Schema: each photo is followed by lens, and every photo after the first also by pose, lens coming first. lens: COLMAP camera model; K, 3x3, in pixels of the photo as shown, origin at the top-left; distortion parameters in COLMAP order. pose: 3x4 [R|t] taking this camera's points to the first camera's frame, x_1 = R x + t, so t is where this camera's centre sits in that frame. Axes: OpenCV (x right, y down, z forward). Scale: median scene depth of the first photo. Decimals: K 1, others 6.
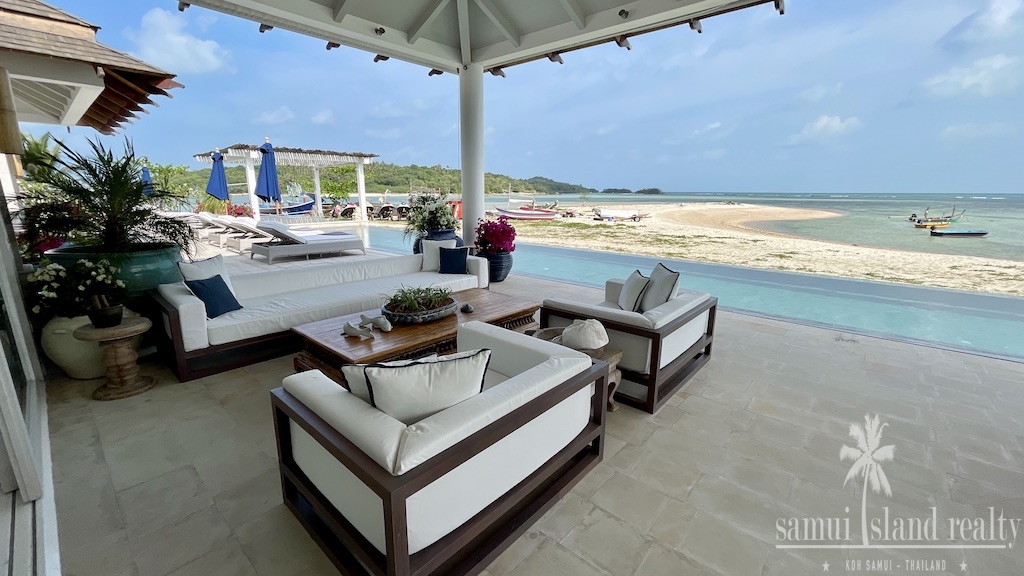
lens RADIAL K [[416.2, 0, 511.2], [0, 416.2, 285.1], [0, 0, 1]] dist [0.000374, 0.000876]
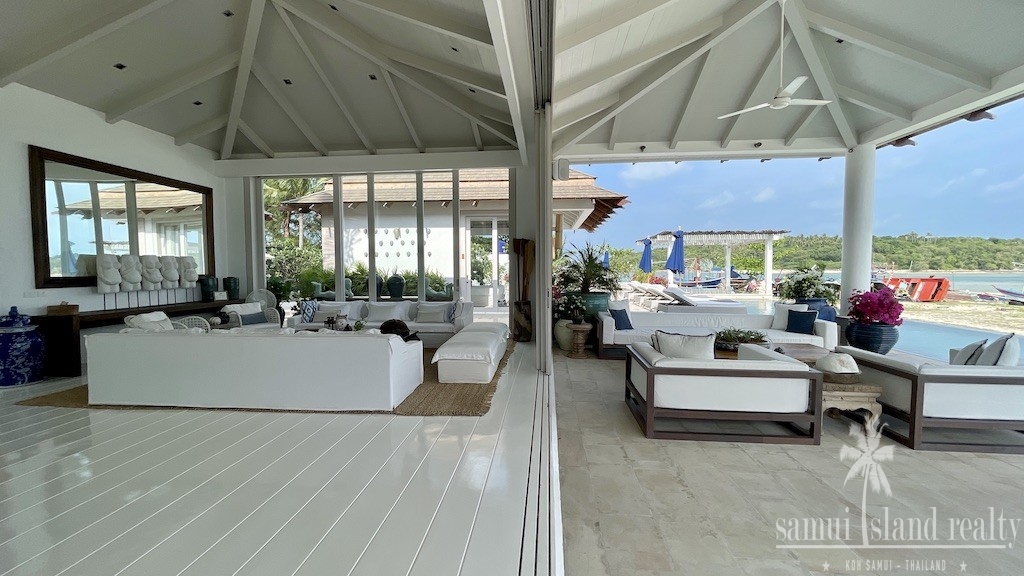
lens RADIAL K [[416.2, 0, 512.9], [0, 416.2, 285.2], [0, 0, 1]] dist [0.000374, 0.000876]
pose [[0.598380, 0.028072, -0.800720, 0.230693], [-0.171193, 0.980786, -0.093548, 0.064762], [0.782709, 0.193056, 0.591689, -0.240186]]
